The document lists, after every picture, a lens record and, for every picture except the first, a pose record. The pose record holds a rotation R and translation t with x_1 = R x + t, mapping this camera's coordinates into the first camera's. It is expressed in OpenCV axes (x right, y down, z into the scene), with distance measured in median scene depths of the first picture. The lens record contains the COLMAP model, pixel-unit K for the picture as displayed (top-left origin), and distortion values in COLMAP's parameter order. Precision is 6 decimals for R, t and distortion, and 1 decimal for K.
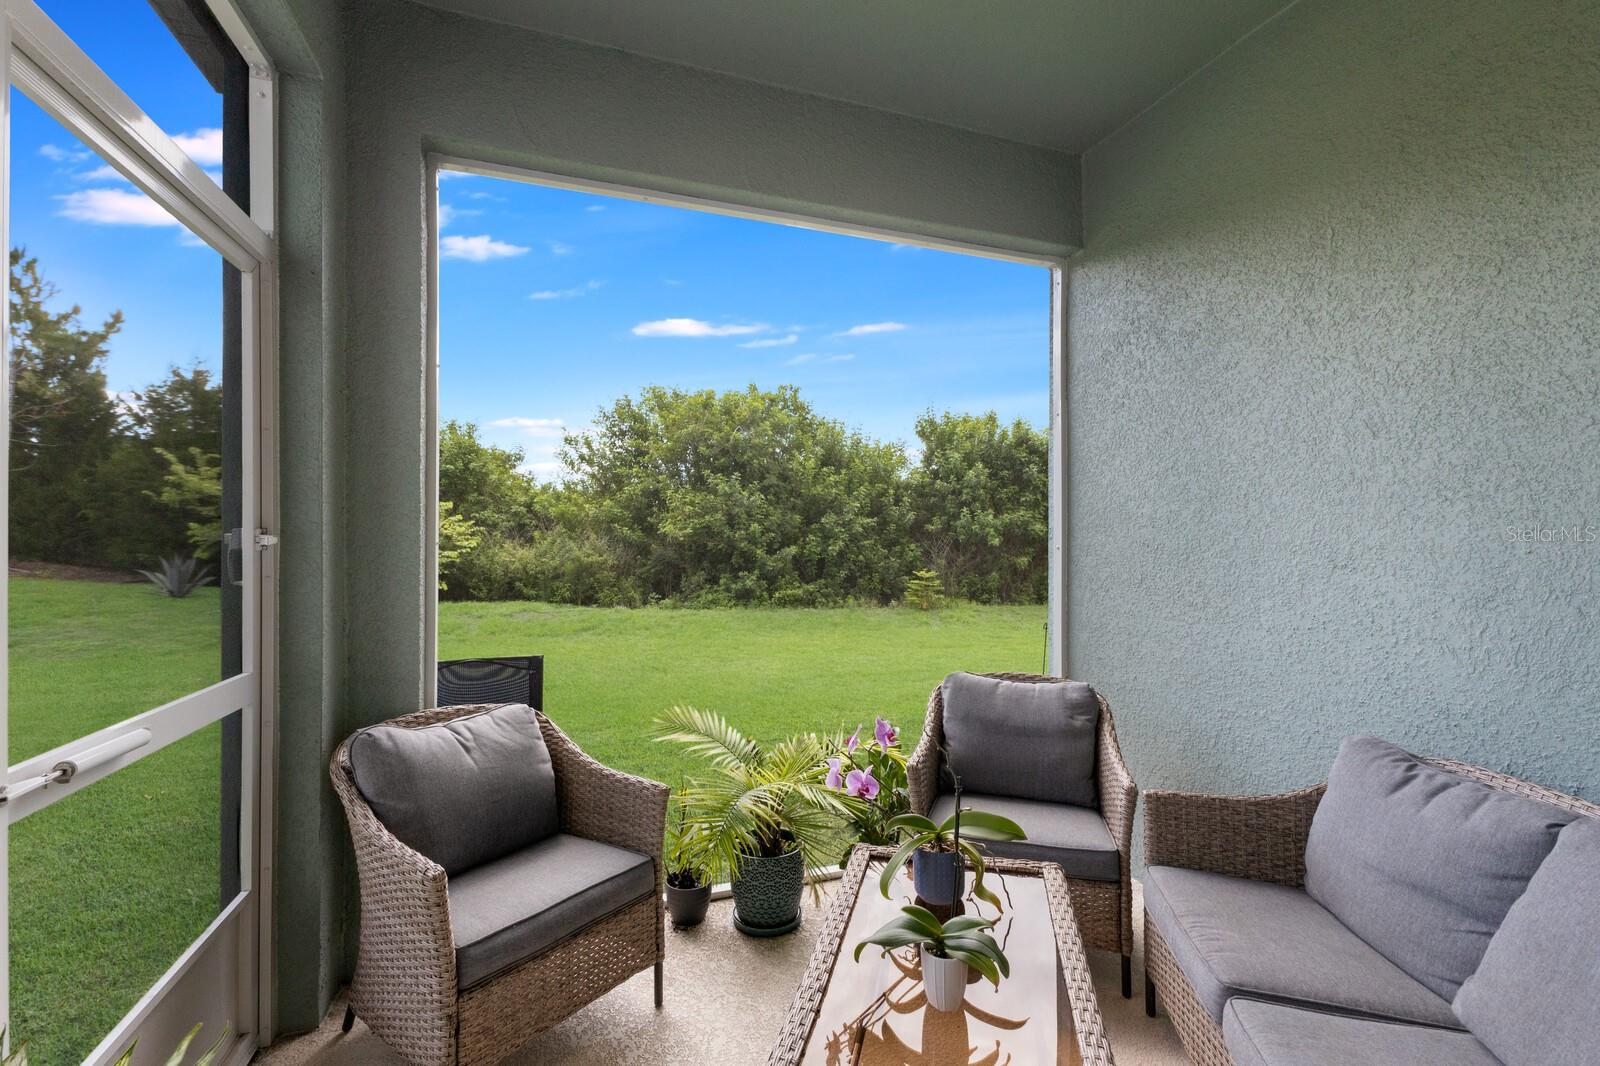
lens RADIAL K [[693.8, 0, 796.2], [0, 693.8, 535.3], [0, 0, 1]] dist [0.000403, -0.003153]
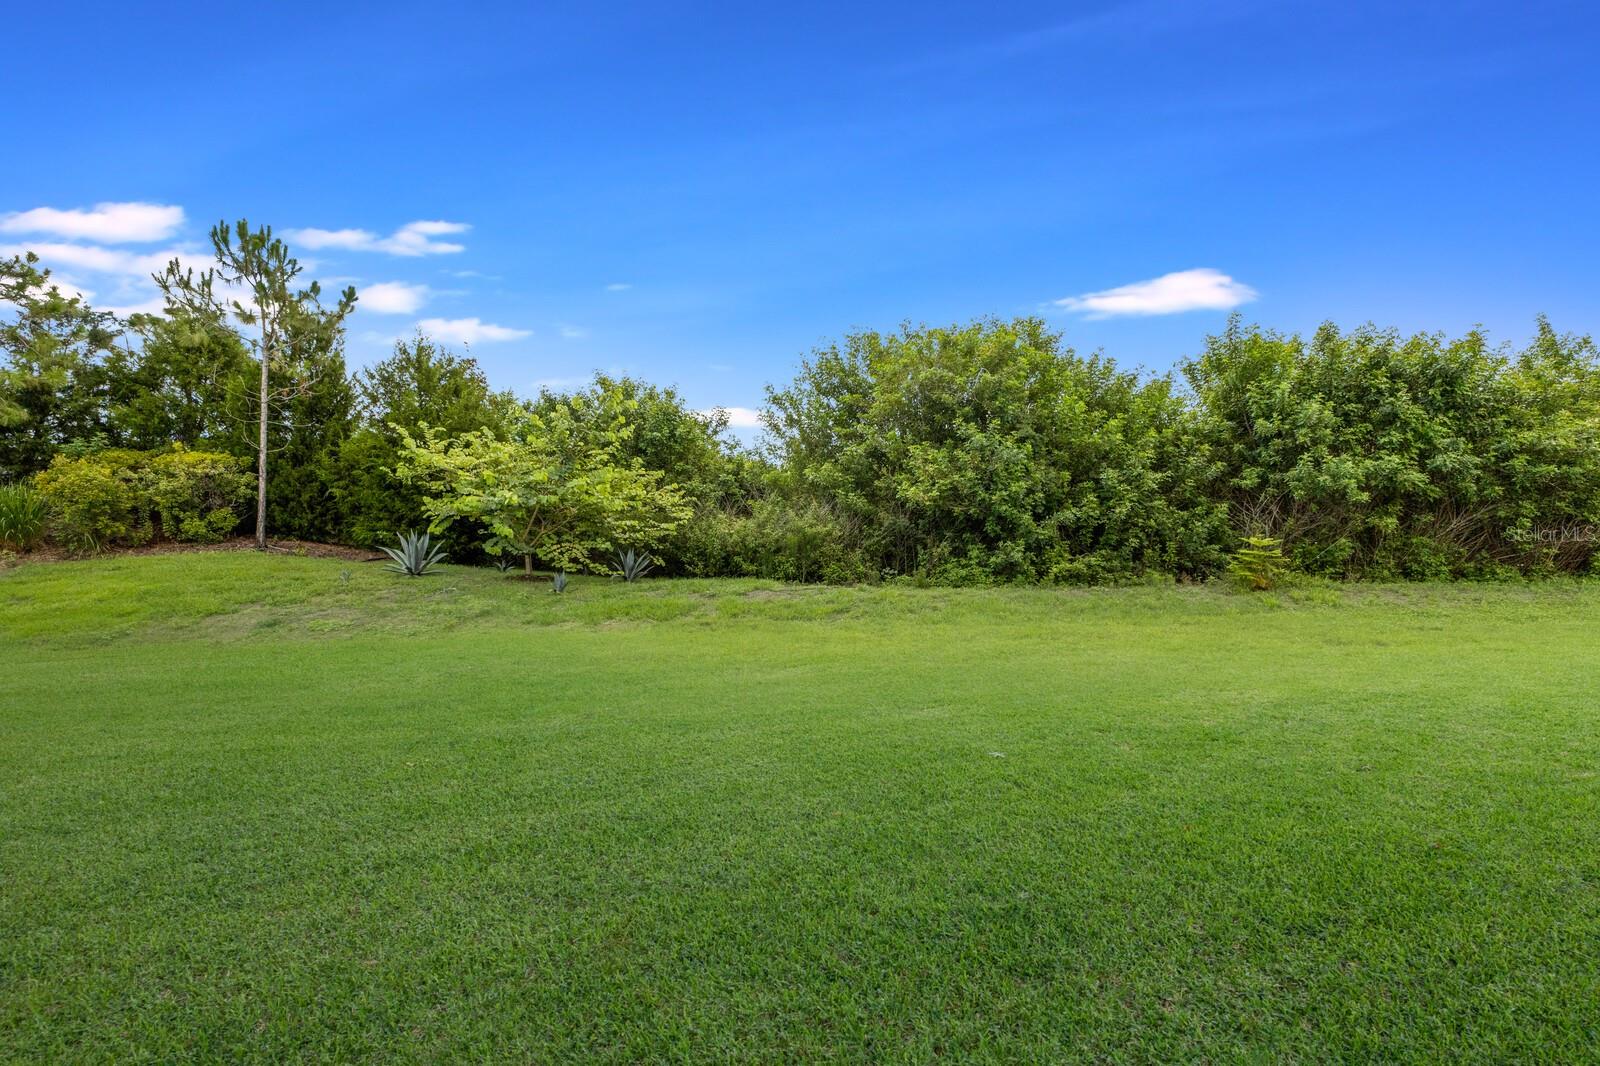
lens RADIAL K [[717.5, 0, 800.0], [0, 717.5, 533.0], [0, 0, 1]] dist [0.002393, 0.000327]
pose [[0.974864, -0.014632, -0.222322, -0.116350], [0.022068, 0.999276, 0.030997, 0.009993], [0.221707, -0.035124, 0.974481, 0.114311]]
